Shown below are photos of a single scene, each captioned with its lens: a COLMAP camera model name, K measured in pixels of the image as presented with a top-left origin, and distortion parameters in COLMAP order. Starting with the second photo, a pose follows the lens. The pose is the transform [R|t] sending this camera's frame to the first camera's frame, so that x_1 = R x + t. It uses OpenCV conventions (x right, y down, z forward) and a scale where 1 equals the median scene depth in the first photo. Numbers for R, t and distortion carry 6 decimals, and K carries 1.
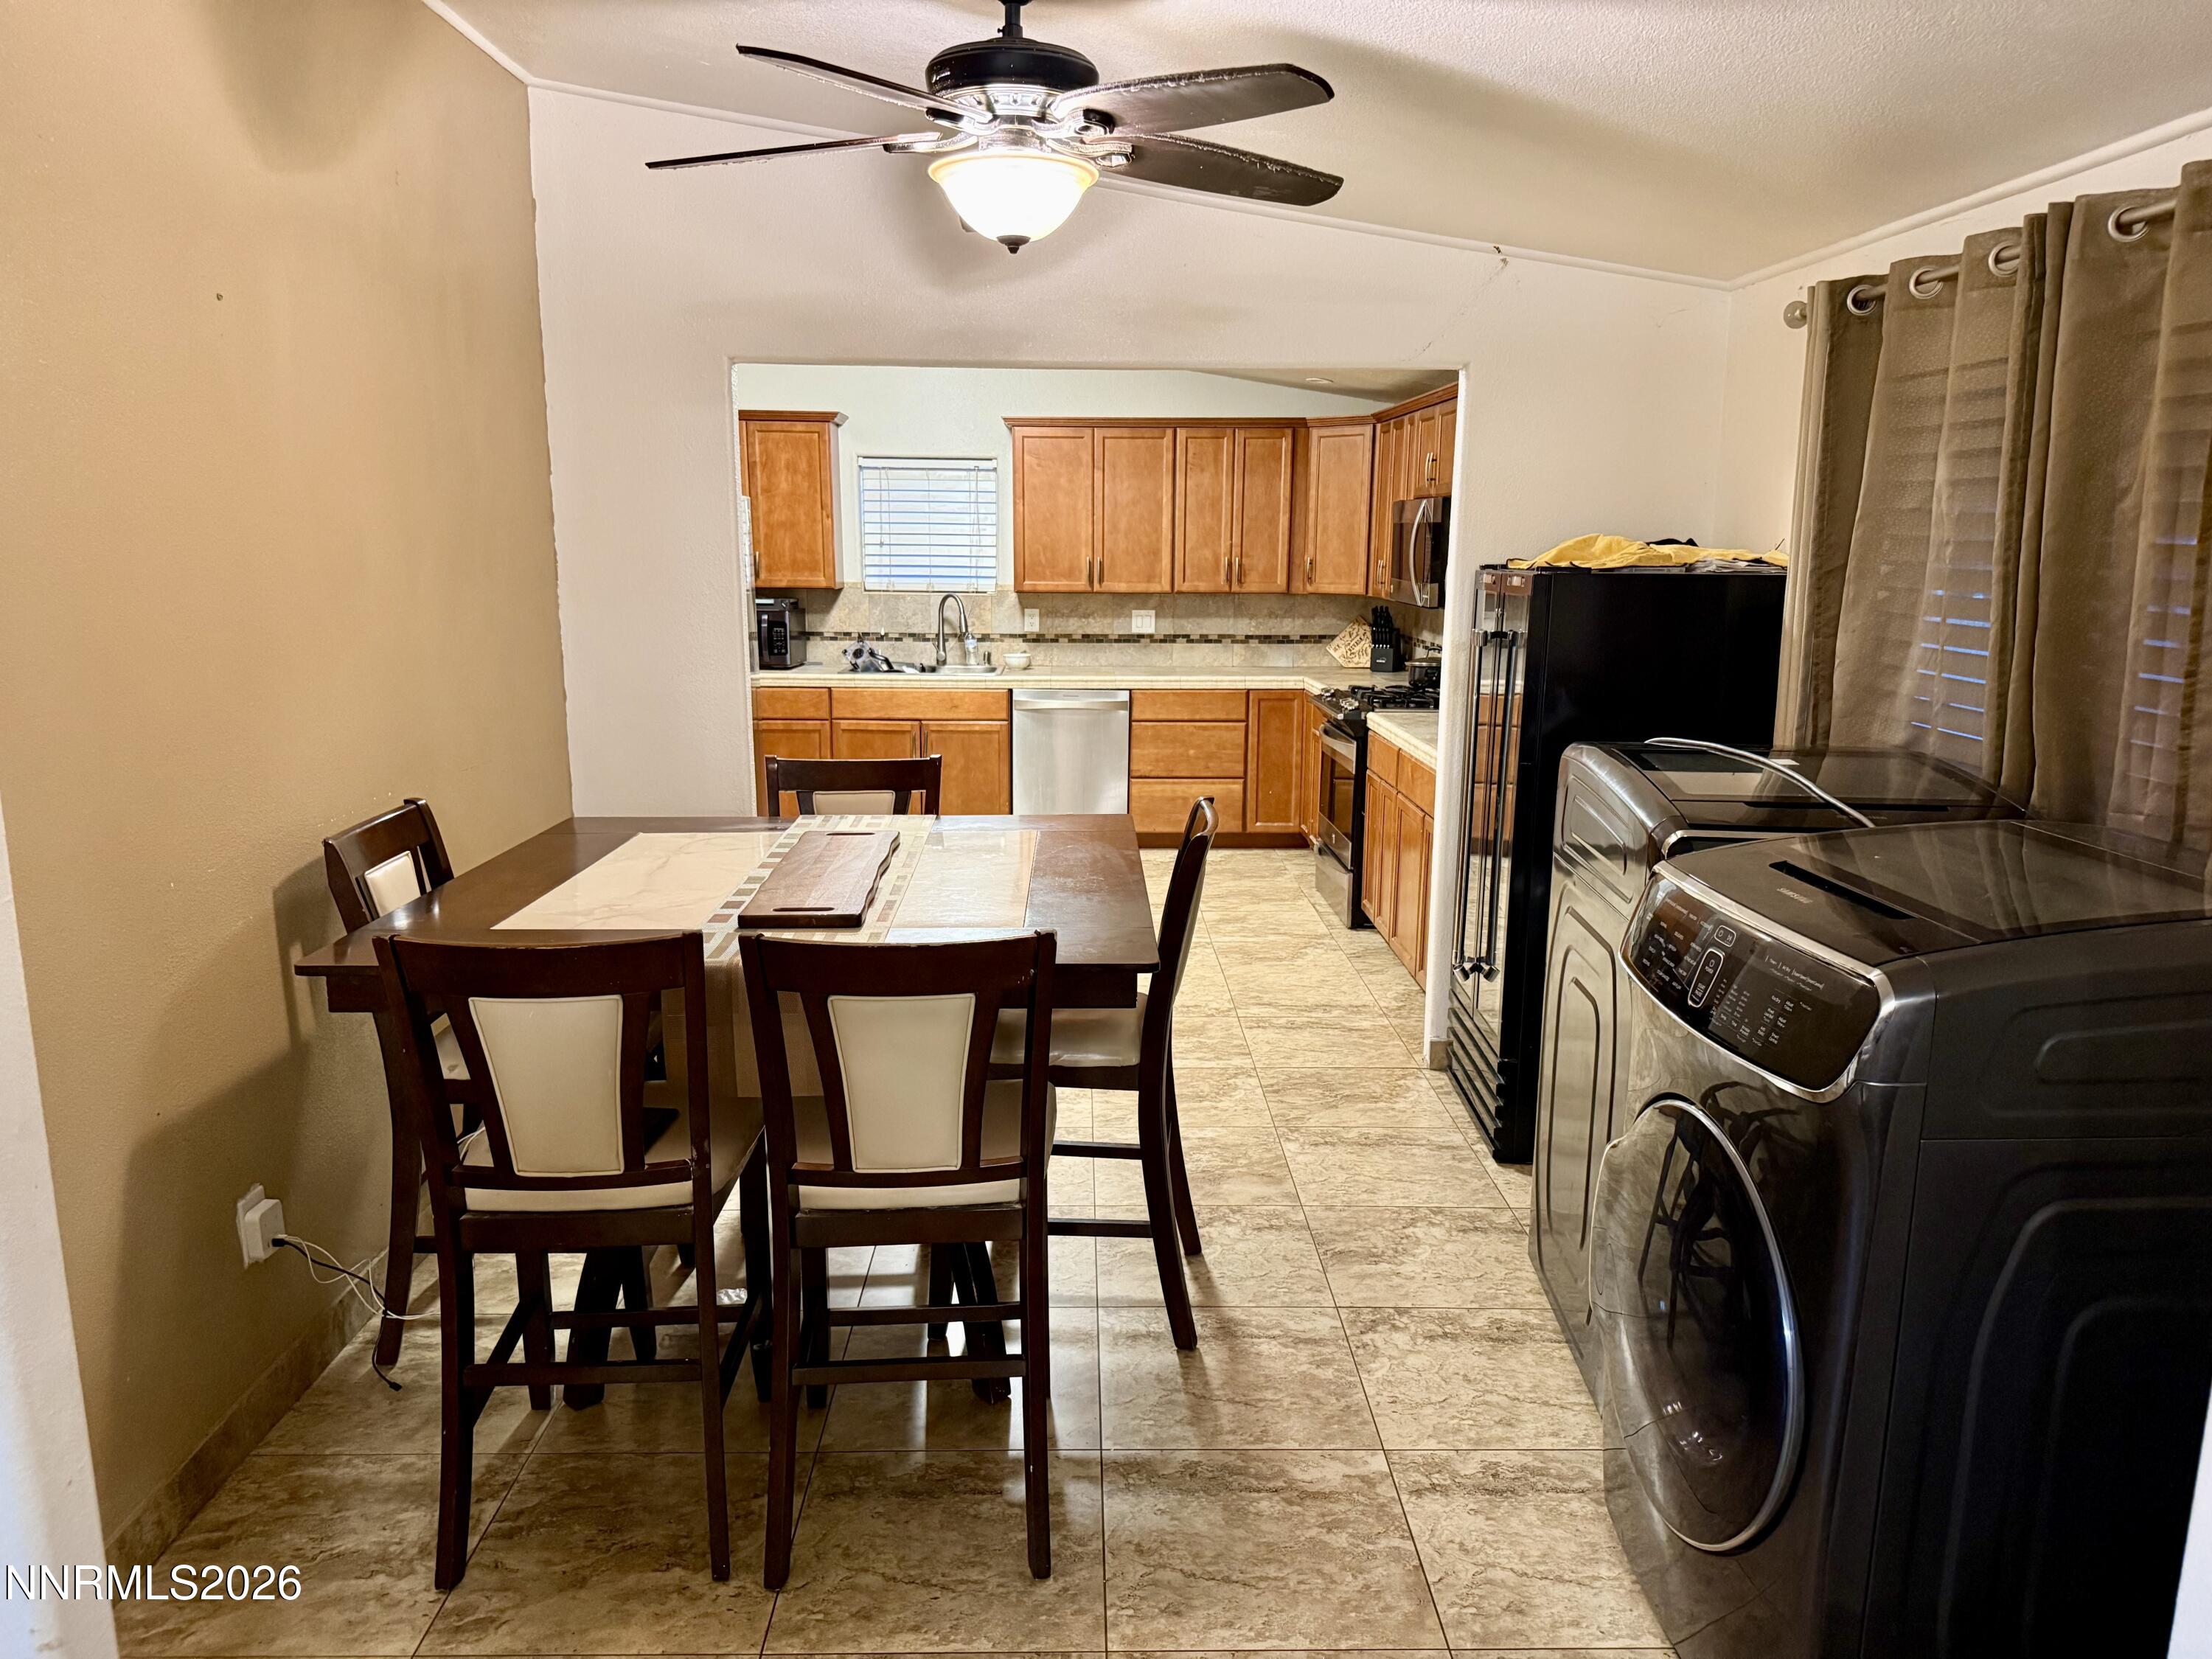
lens RADIAL K [[1559.3, 0, 1106.0], [0, 1559.3, 829.5], [0, 0, 1]] dist [0.111037, -0.127087]
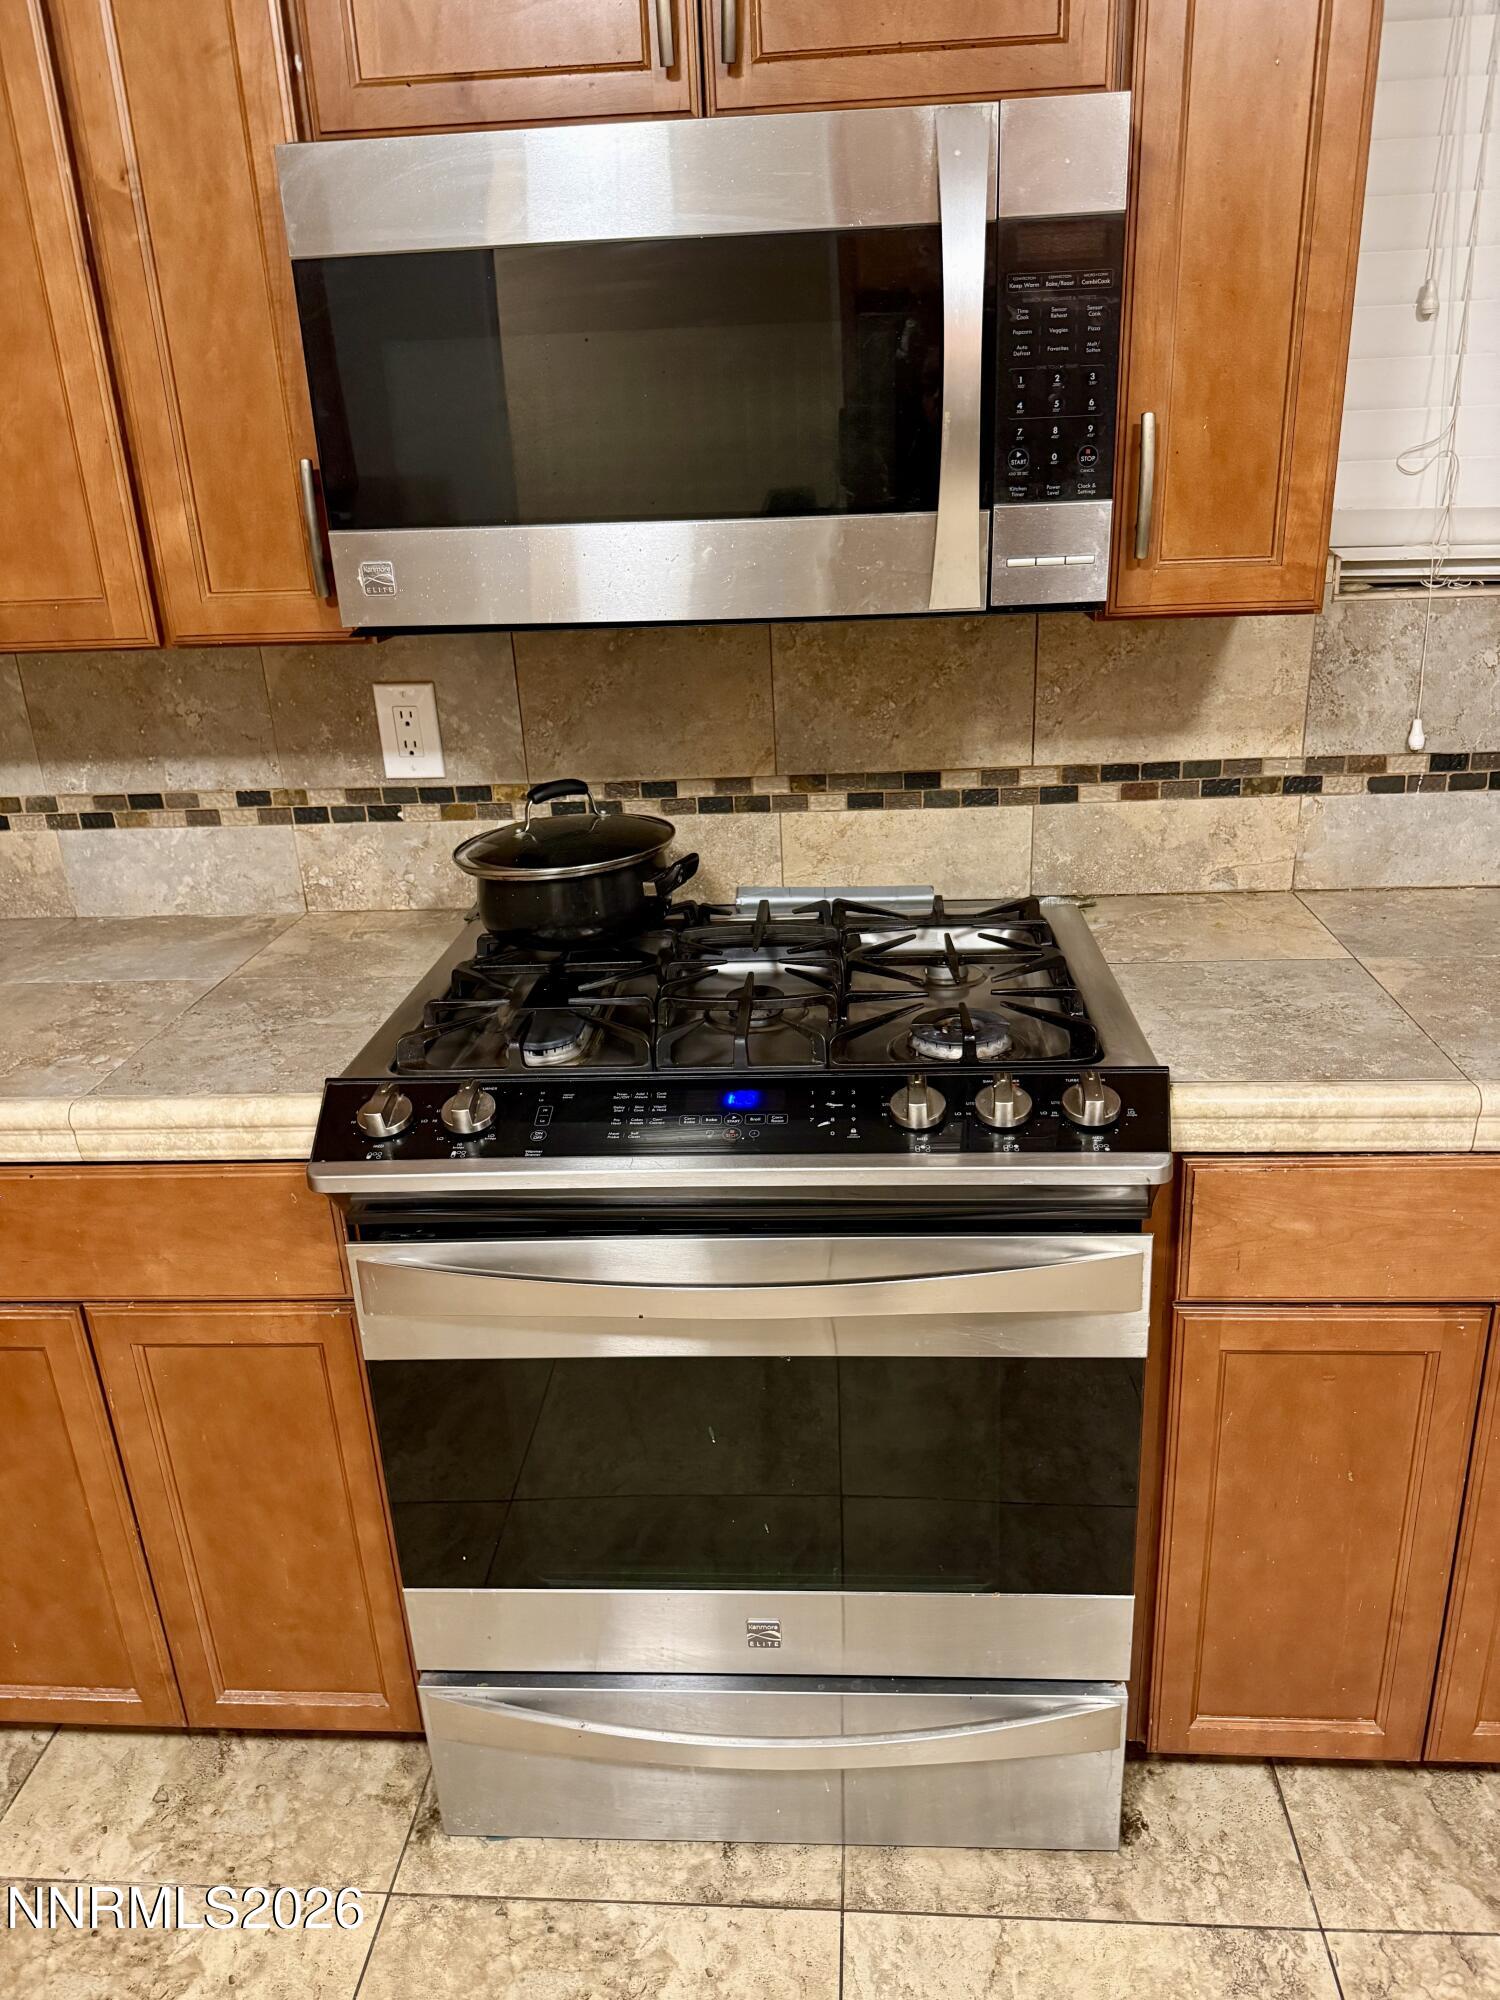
lens RADIAL K [[1404.0, 0, 750.0], [0, 1404.0, 1000.0], [0, 0, 1]] dist [0.110801, -0.198405]
pose [[0.095313, -0.364769, 0.926207, -0.018232], [0.227049, 0.913883, 0.336551, -0.132450], [-0.969208, 0.178216, 0.169925, 0.793812]]
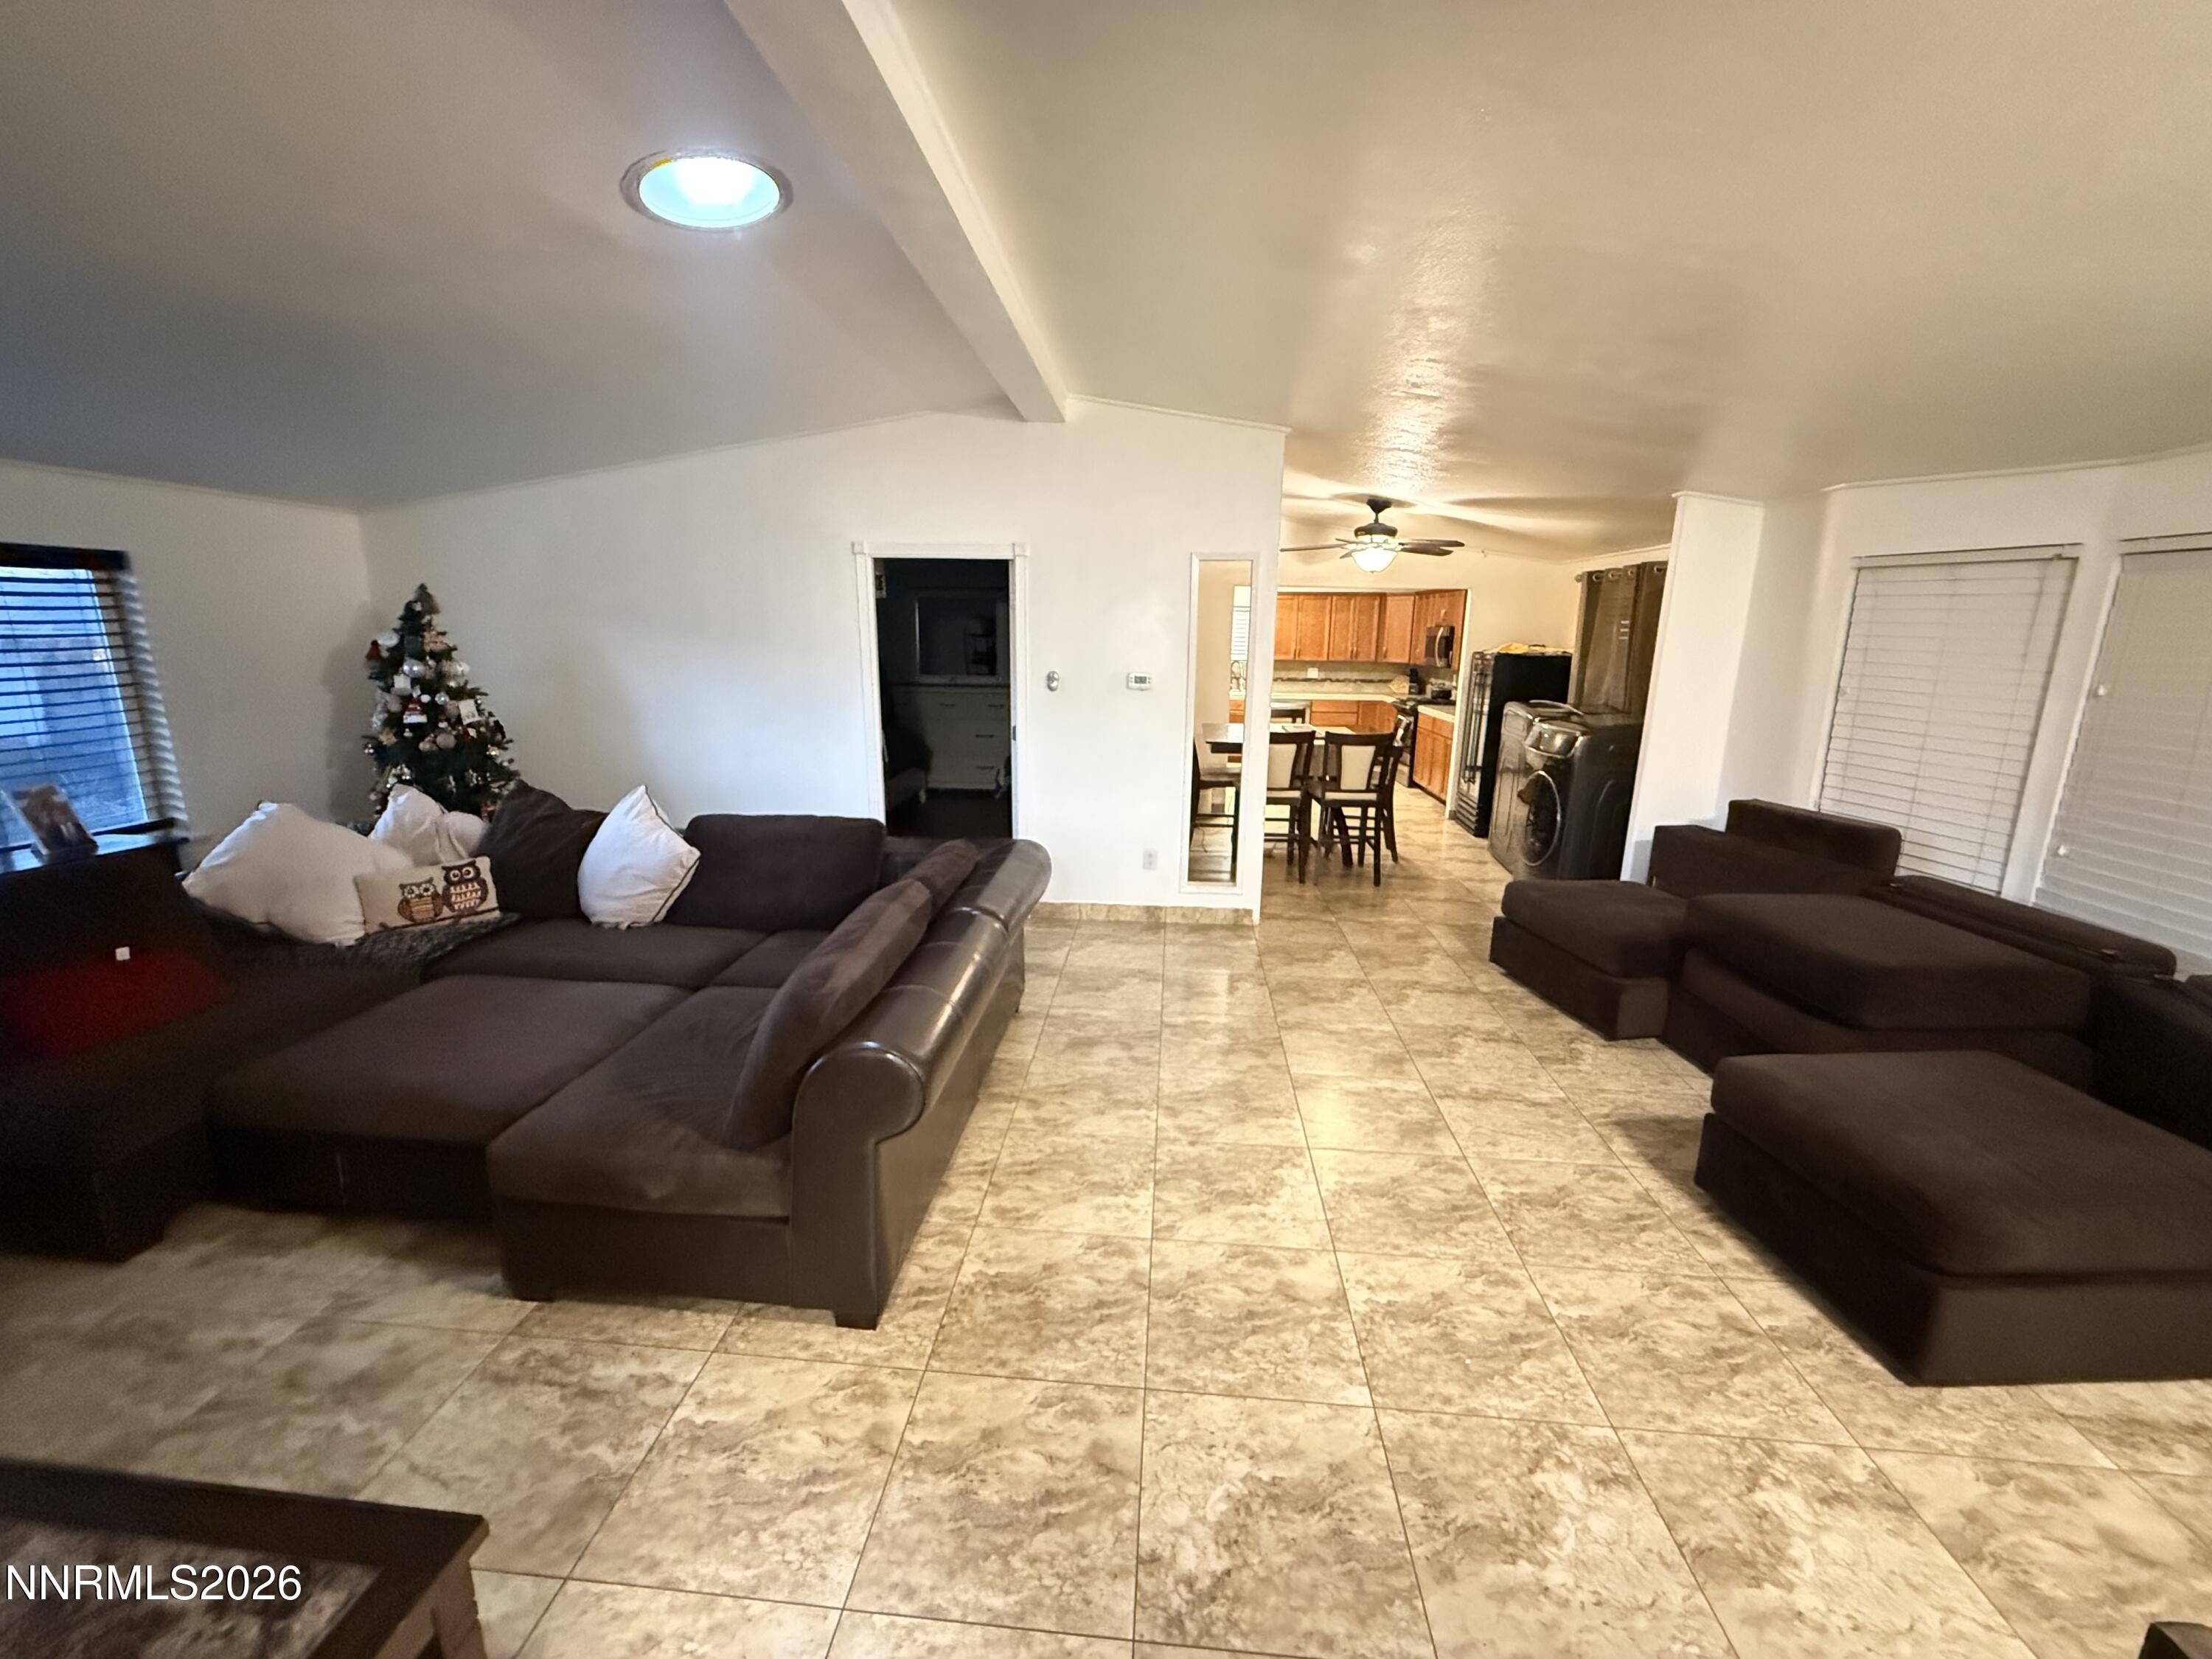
lens RADIAL K [[879.8, 0, 1102.6], [0, 879.8, 827.8], [0, 0, 1]] dist [-0.000452, 0.000391]
pose [[0.994180, 0.030225, -0.103409, -0.161711], [-0.026866, 0.999070, 0.033719, 0.075223], [0.104332, -0.030745, 0.994067, -0.436607]]
